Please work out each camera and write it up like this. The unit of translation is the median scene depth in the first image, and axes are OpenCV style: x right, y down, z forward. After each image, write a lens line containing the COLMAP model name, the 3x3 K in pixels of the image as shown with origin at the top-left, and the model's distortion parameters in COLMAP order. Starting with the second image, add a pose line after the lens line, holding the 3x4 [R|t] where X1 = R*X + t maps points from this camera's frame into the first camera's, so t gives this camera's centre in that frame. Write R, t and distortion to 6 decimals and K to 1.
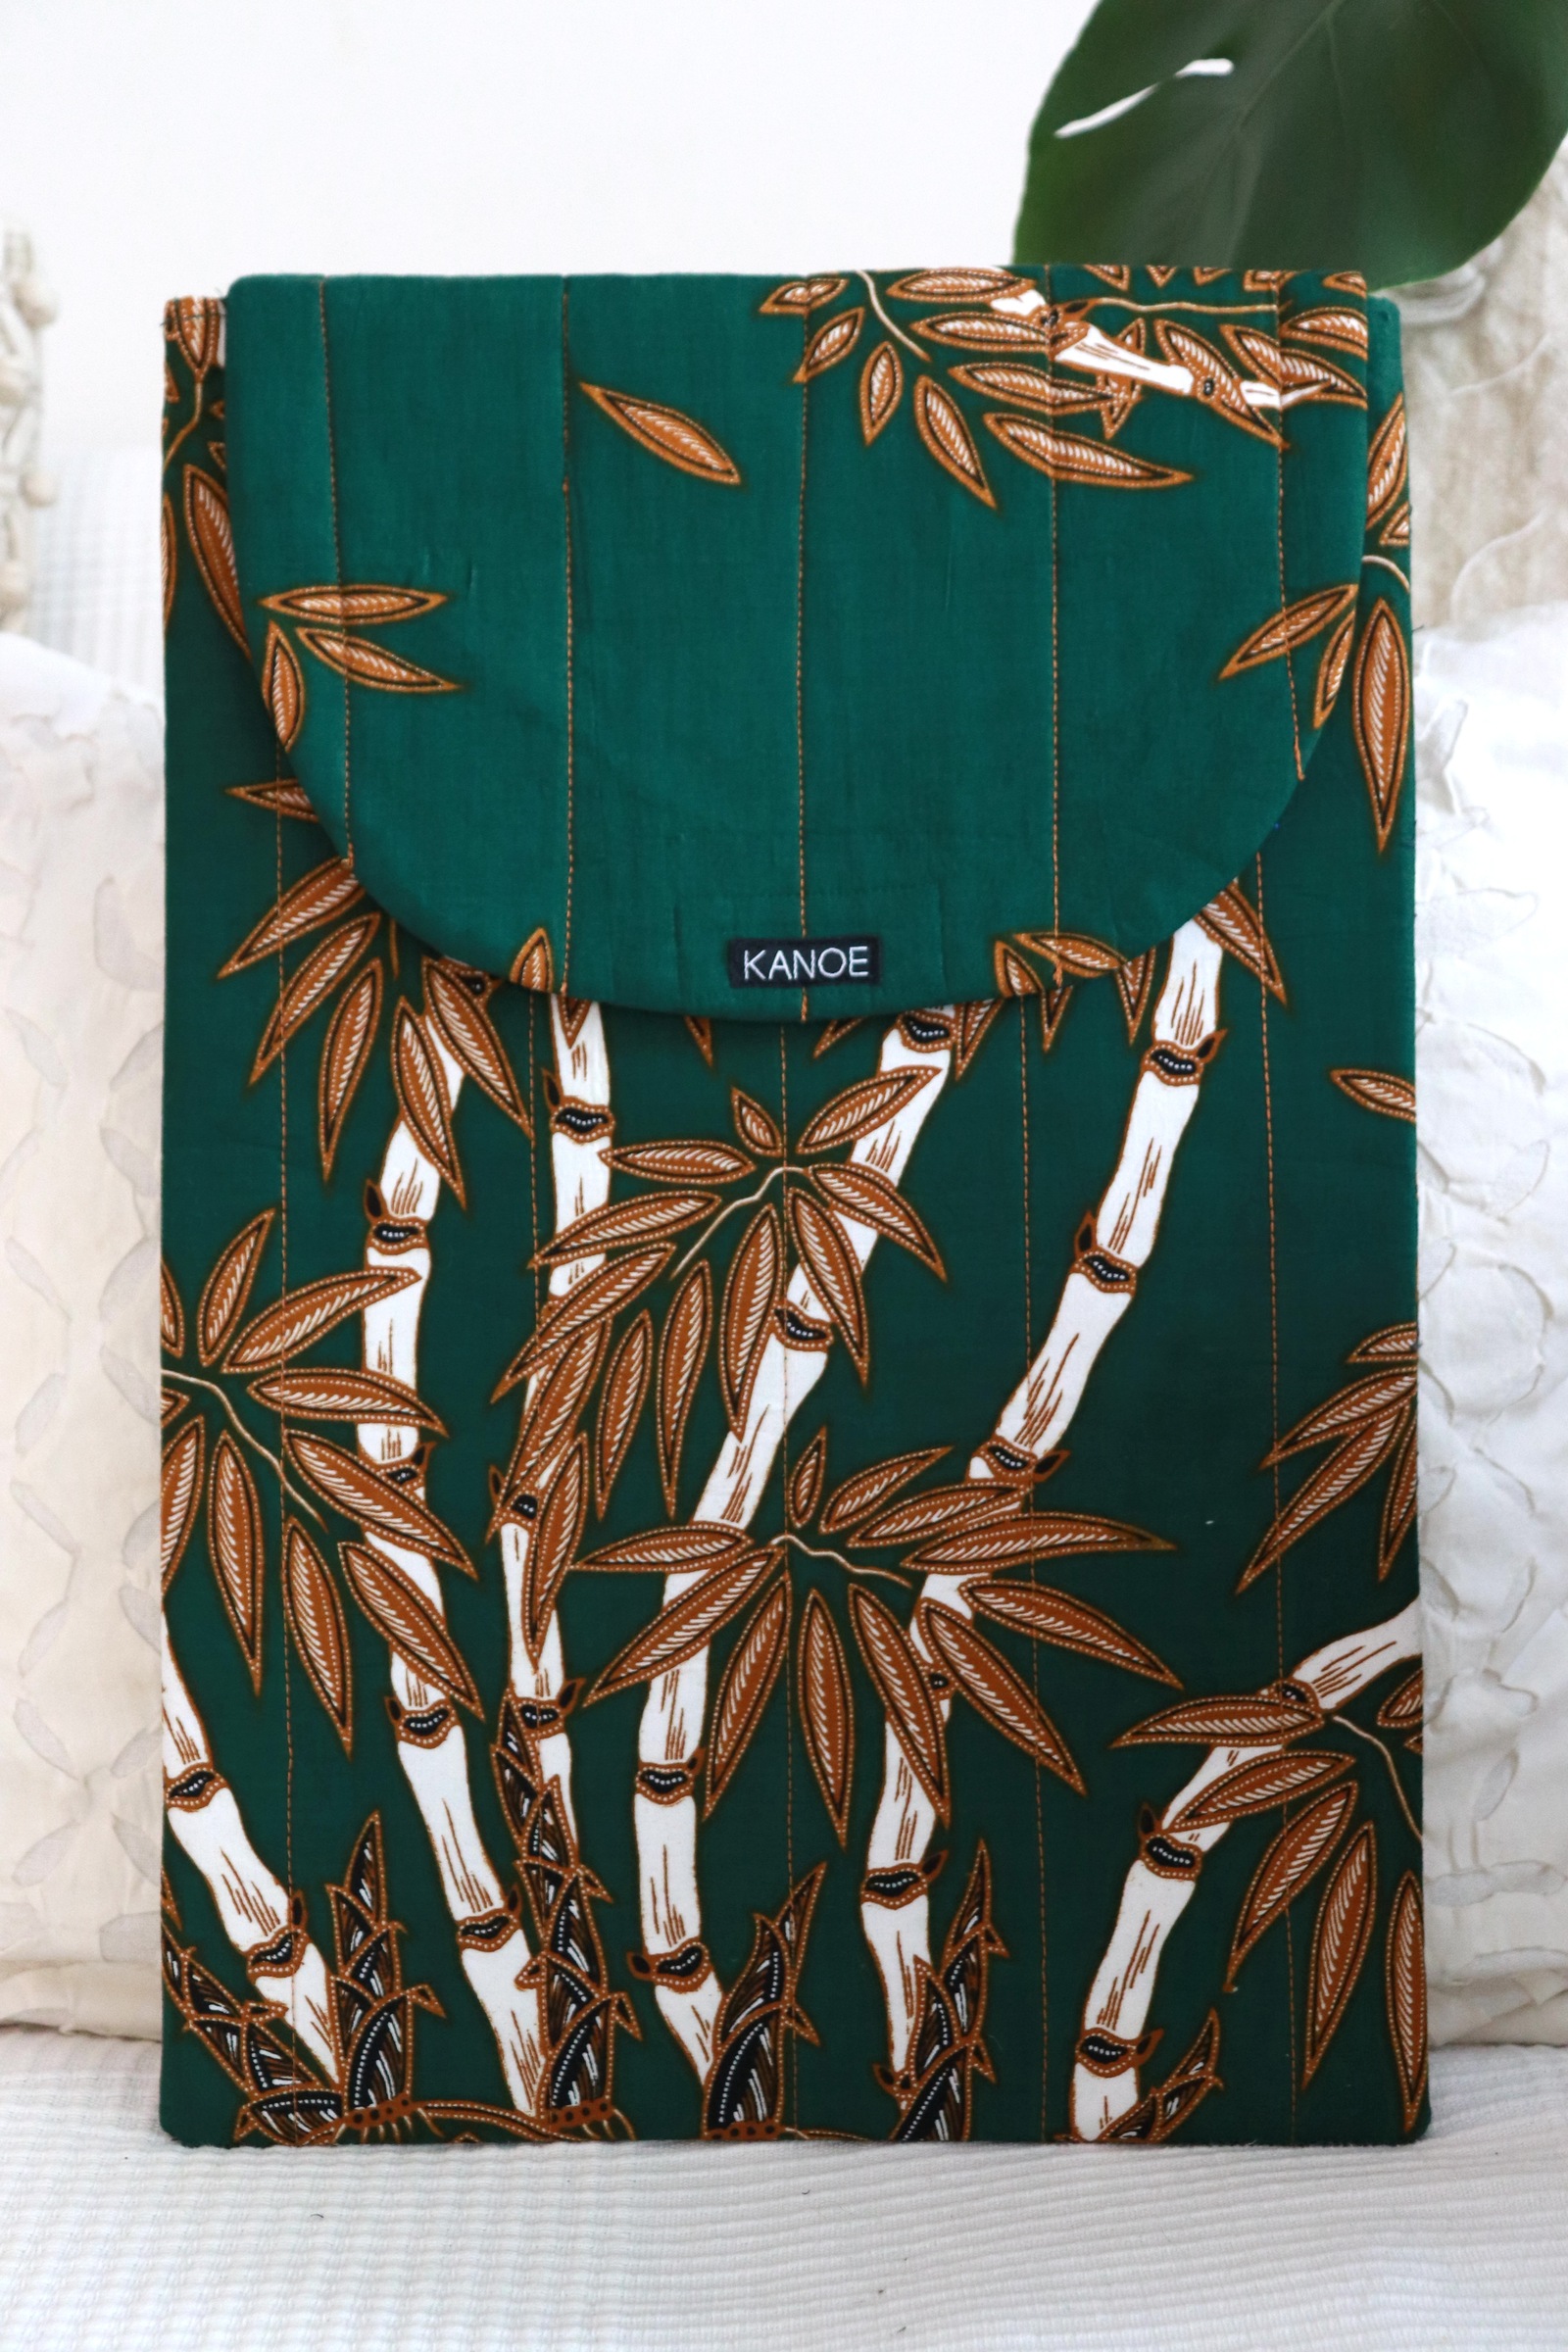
lens RADIAL K [[3631.8, 0, 804.7], [0, 3631.8, 1236.8], [0, 0, 1]] dist [0.005588, 0.000000]
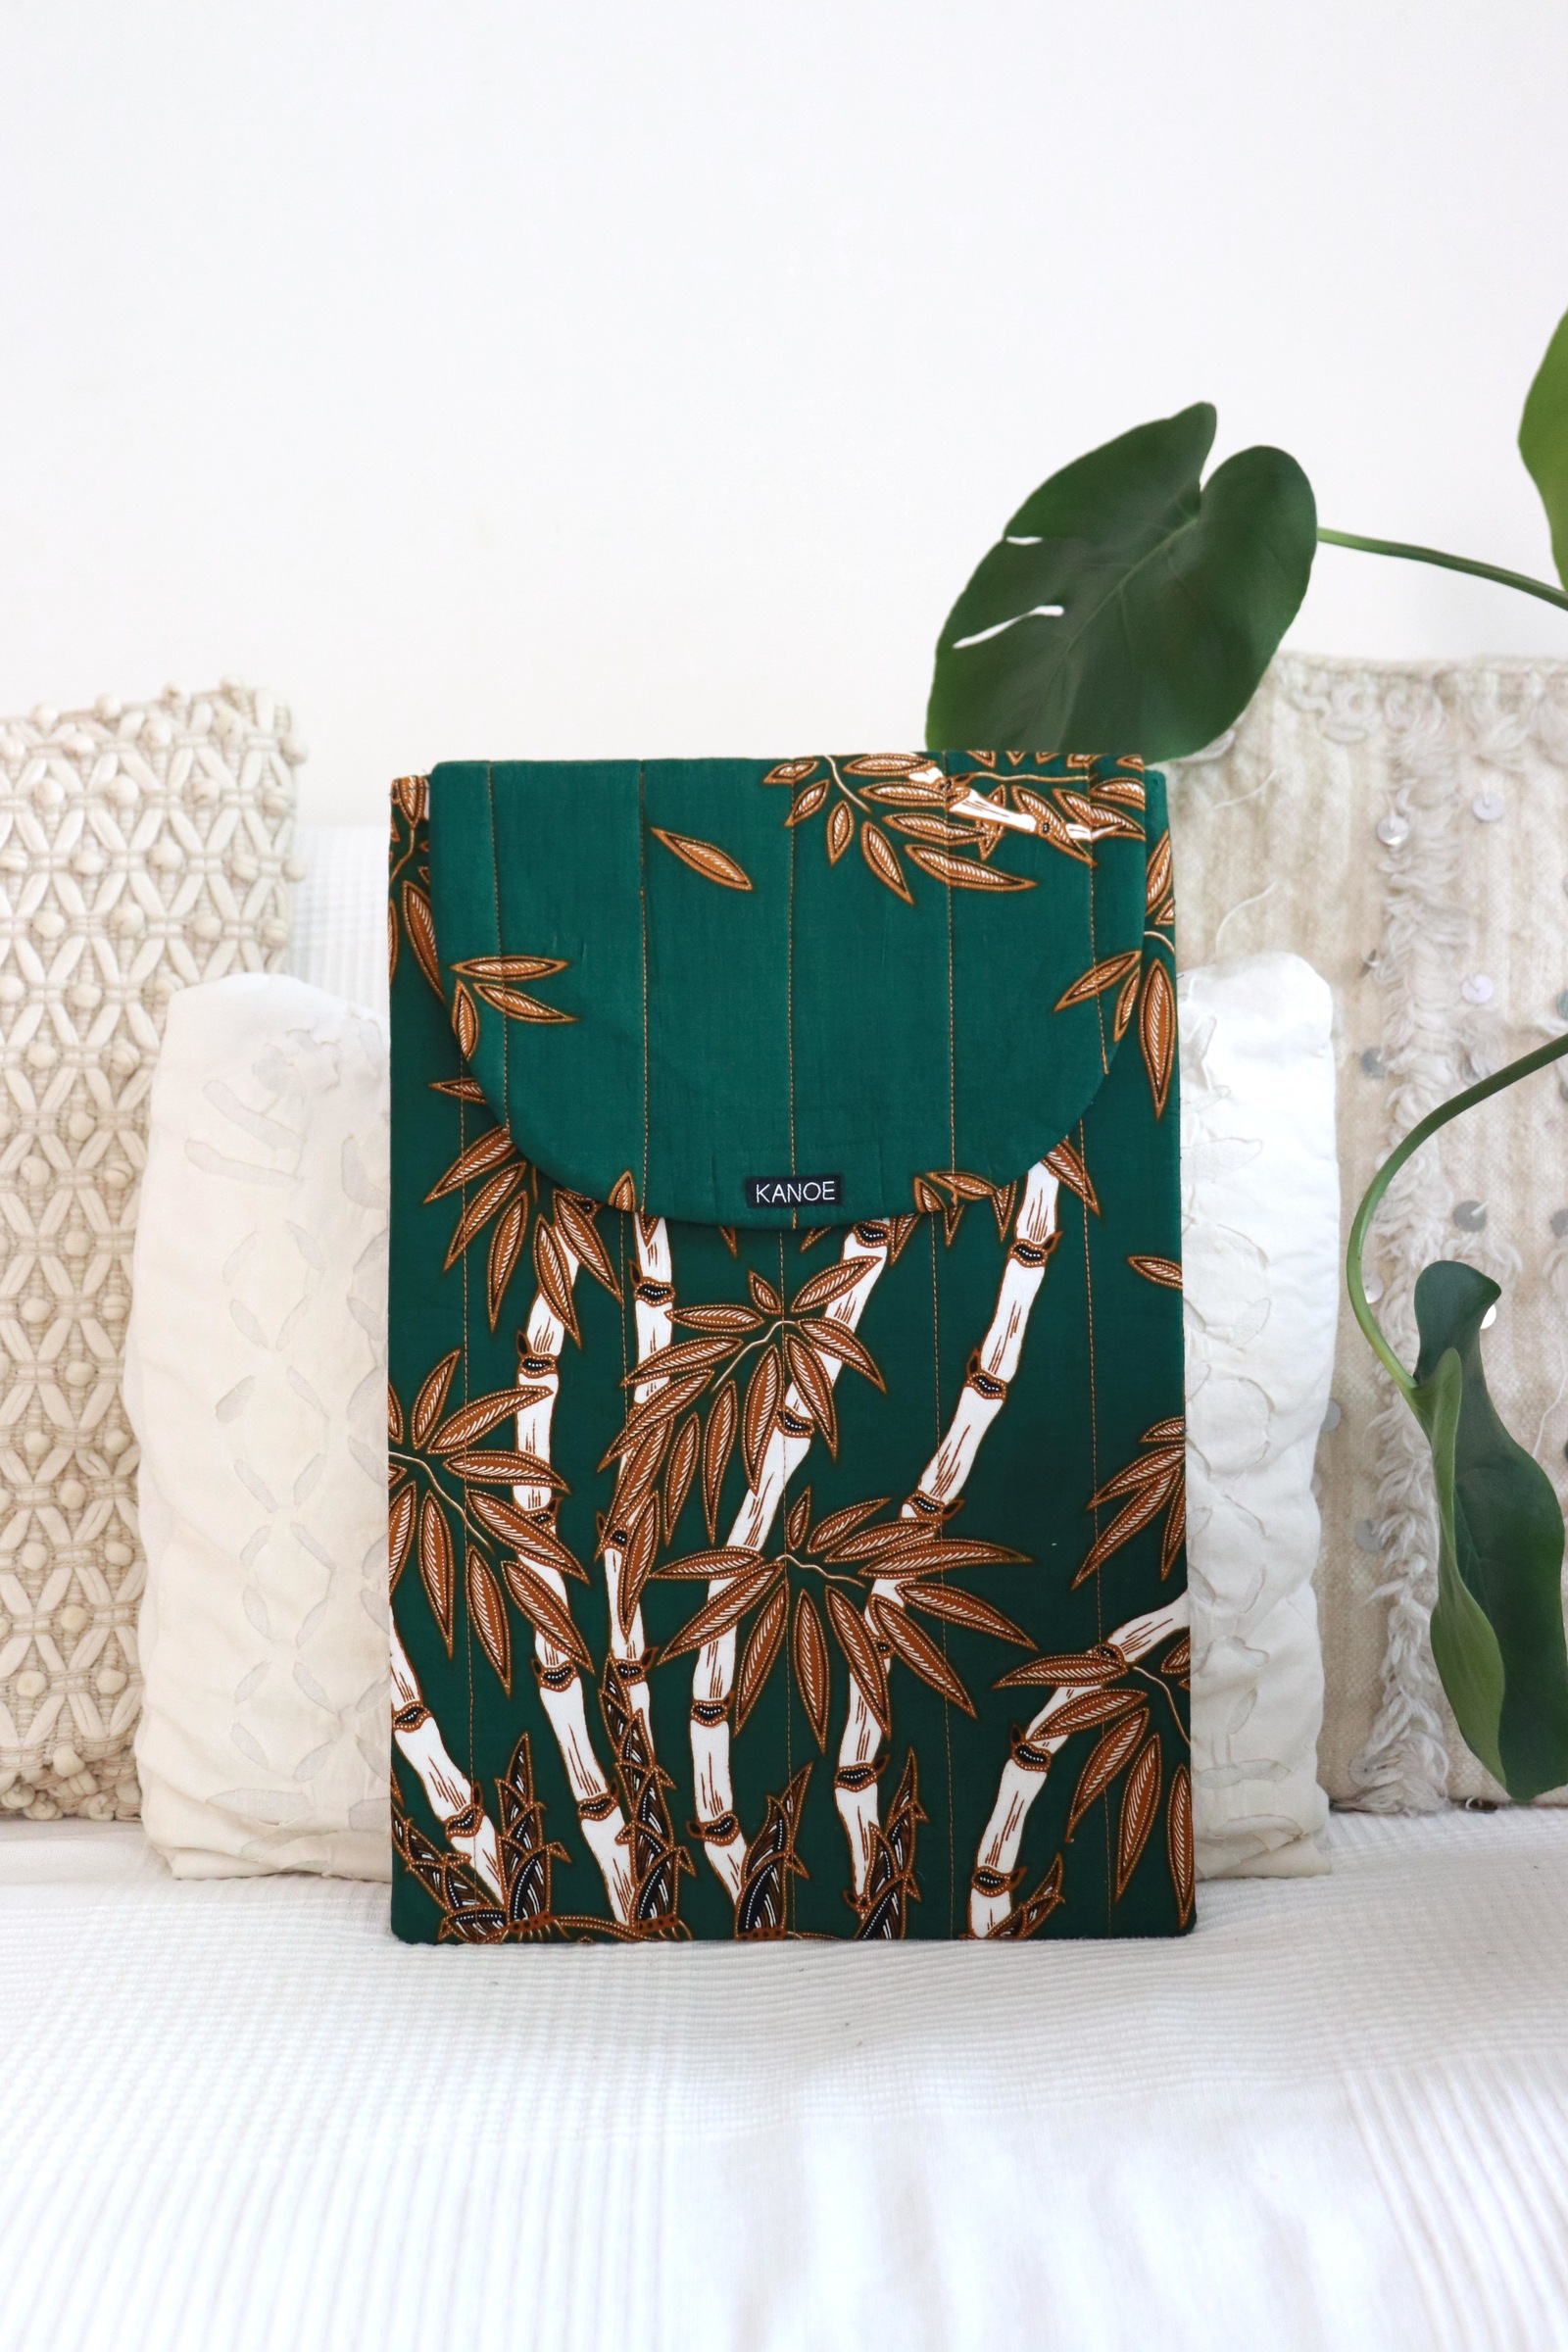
lens RADIAL K [[2799.5, 0, 794.3], [0, 2799.5, 1169.0], [0, 0, 1]] dist [-0.128578, 0.000000]
pose [[0.999913, -0.008368, -0.010221, 0.012464], [0.007685, 0.997847, -0.065128, -0.005793], [0.010744, 0.065044, 0.997825, -0.216808]]
